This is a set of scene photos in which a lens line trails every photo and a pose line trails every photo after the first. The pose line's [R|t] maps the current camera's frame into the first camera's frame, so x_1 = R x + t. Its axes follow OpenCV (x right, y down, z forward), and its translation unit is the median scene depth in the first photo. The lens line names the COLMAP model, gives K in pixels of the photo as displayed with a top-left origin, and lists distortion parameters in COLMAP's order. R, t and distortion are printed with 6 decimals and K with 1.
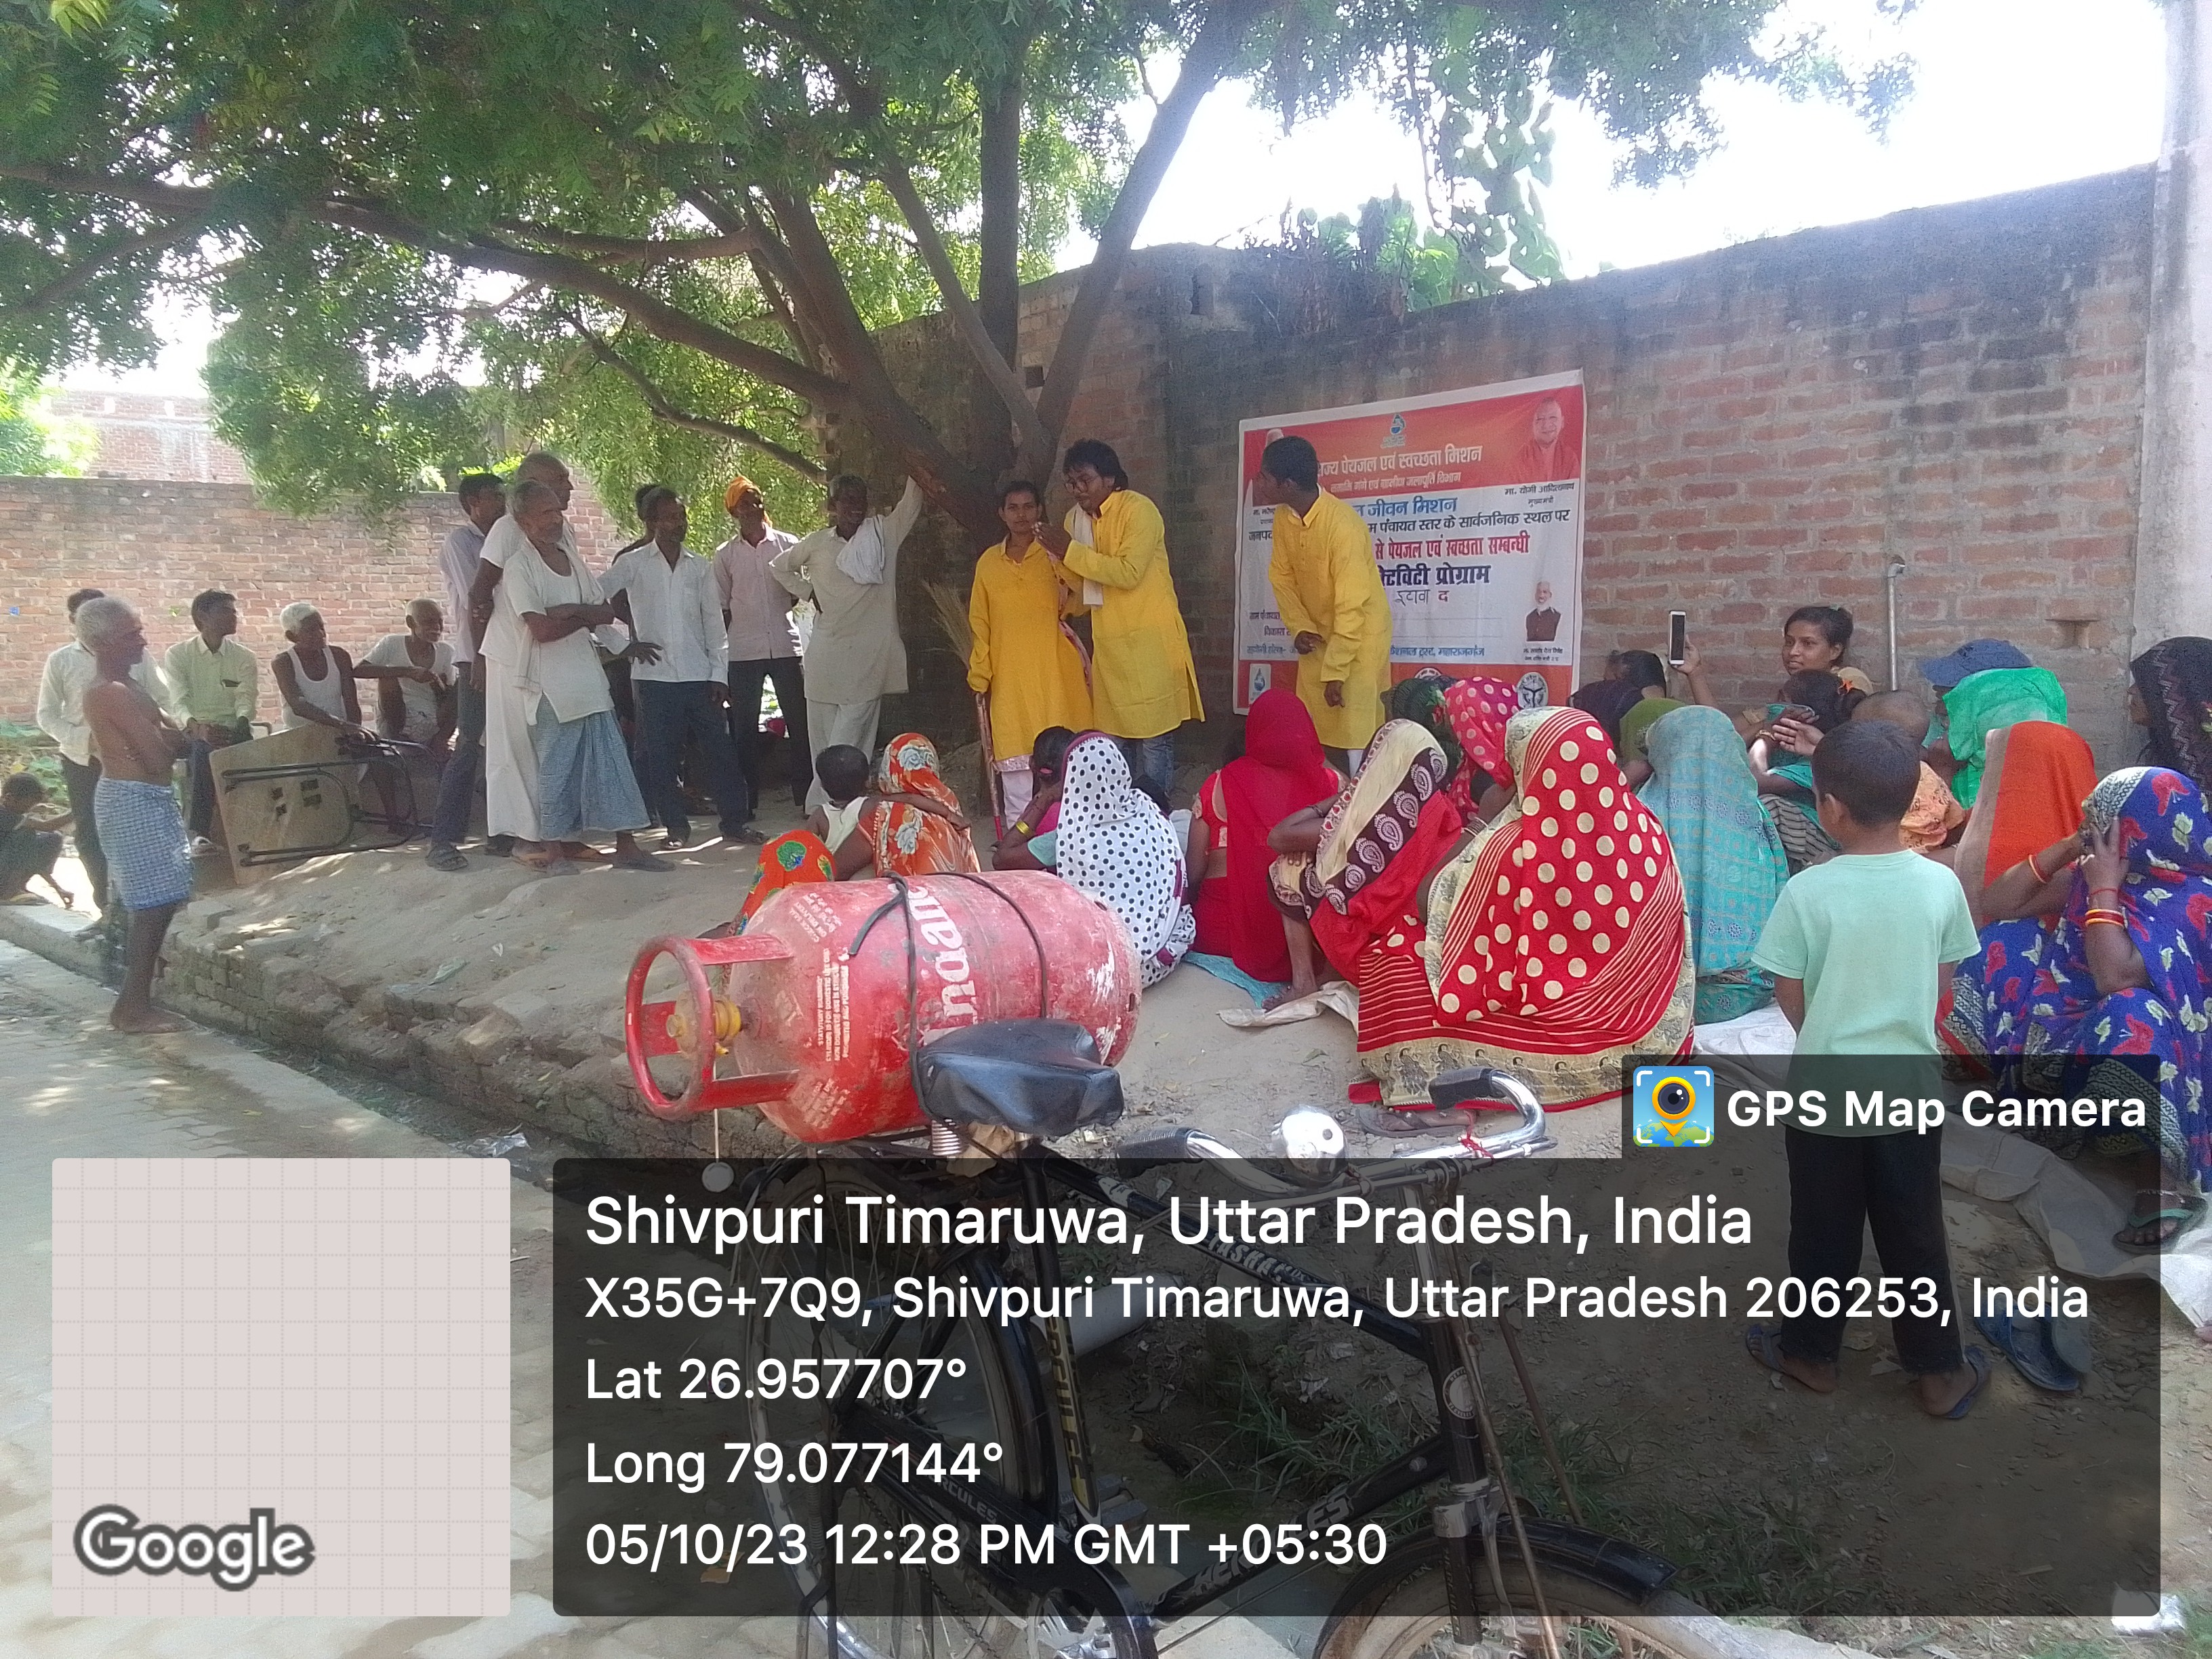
lens RADIAL K [[1660.1, 0, 1170.1], [0, 1660.1, 952.8], [0, 0, 1]] dist [0.055570, -0.083329]
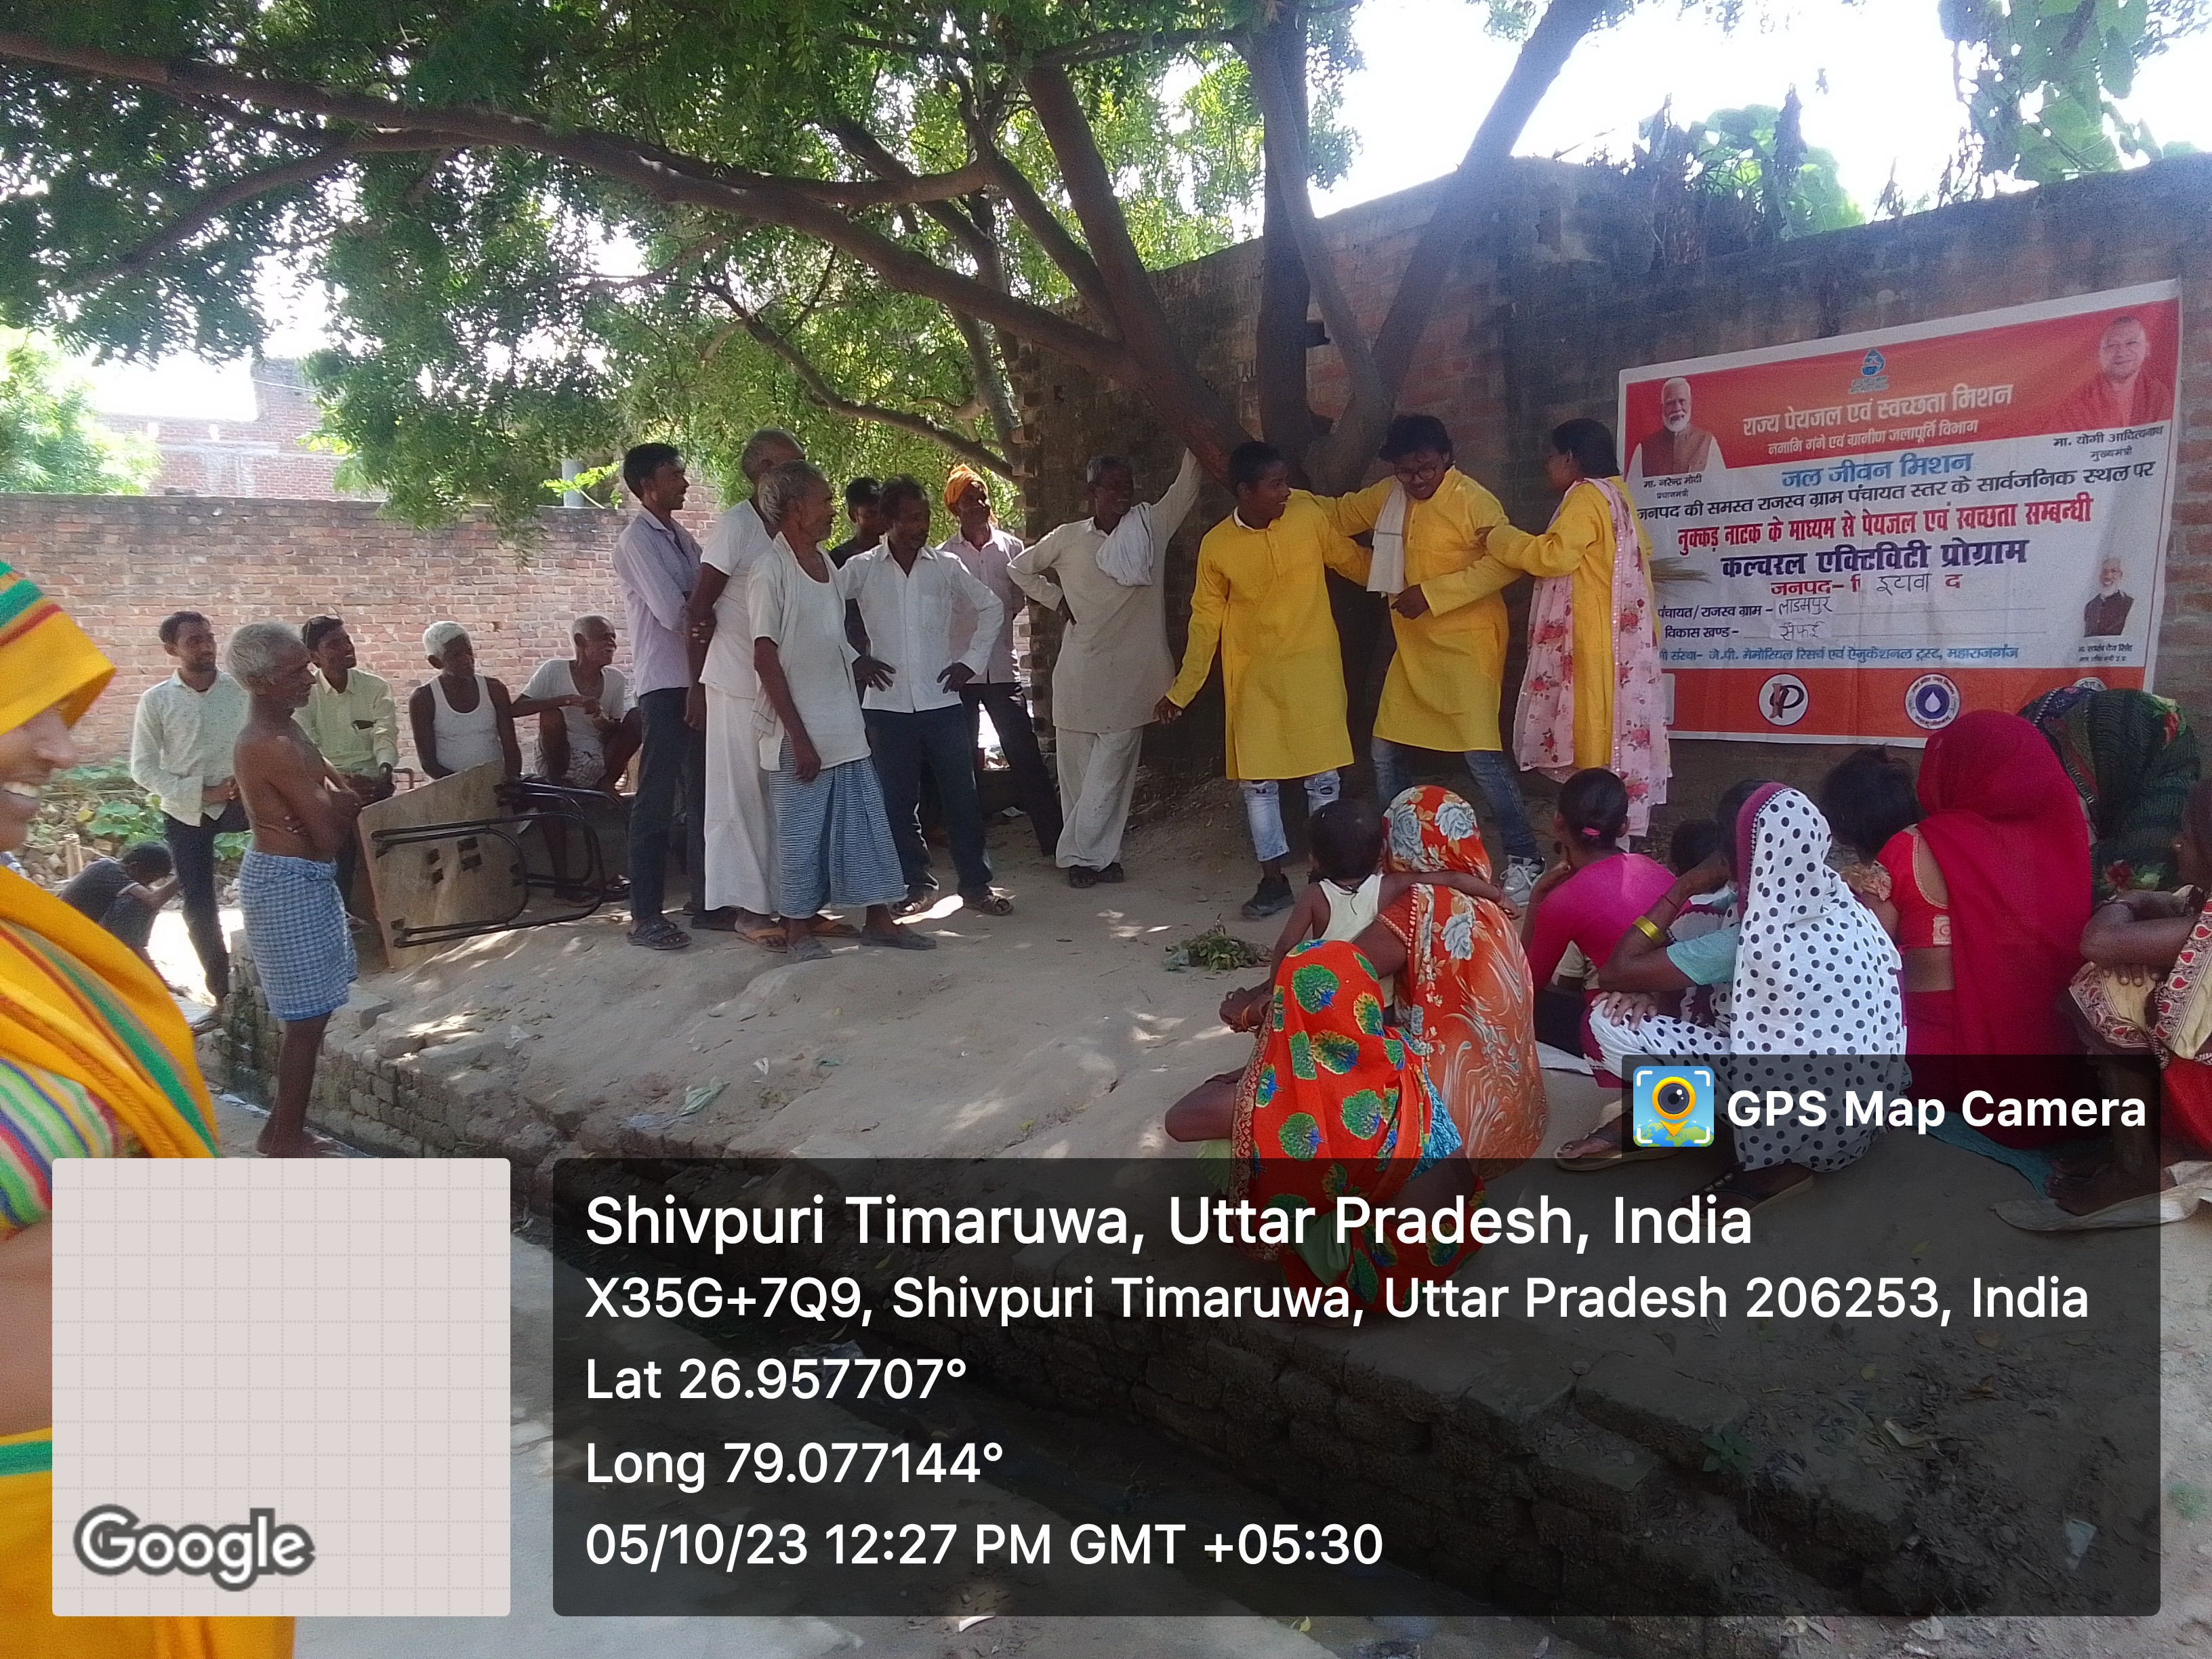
lens RADIAL K [[1660.1, 0, 1170.1], [0, 1660.1, 952.8], [0, 0, 1]] dist [0.055570, -0.083329]
pose [[0.999692, -0.018153, -0.016899, -0.167905], [0.018072, 0.999825, -0.004923, -0.039611], [0.016986, 0.004617, 0.999845, 0.195017]]
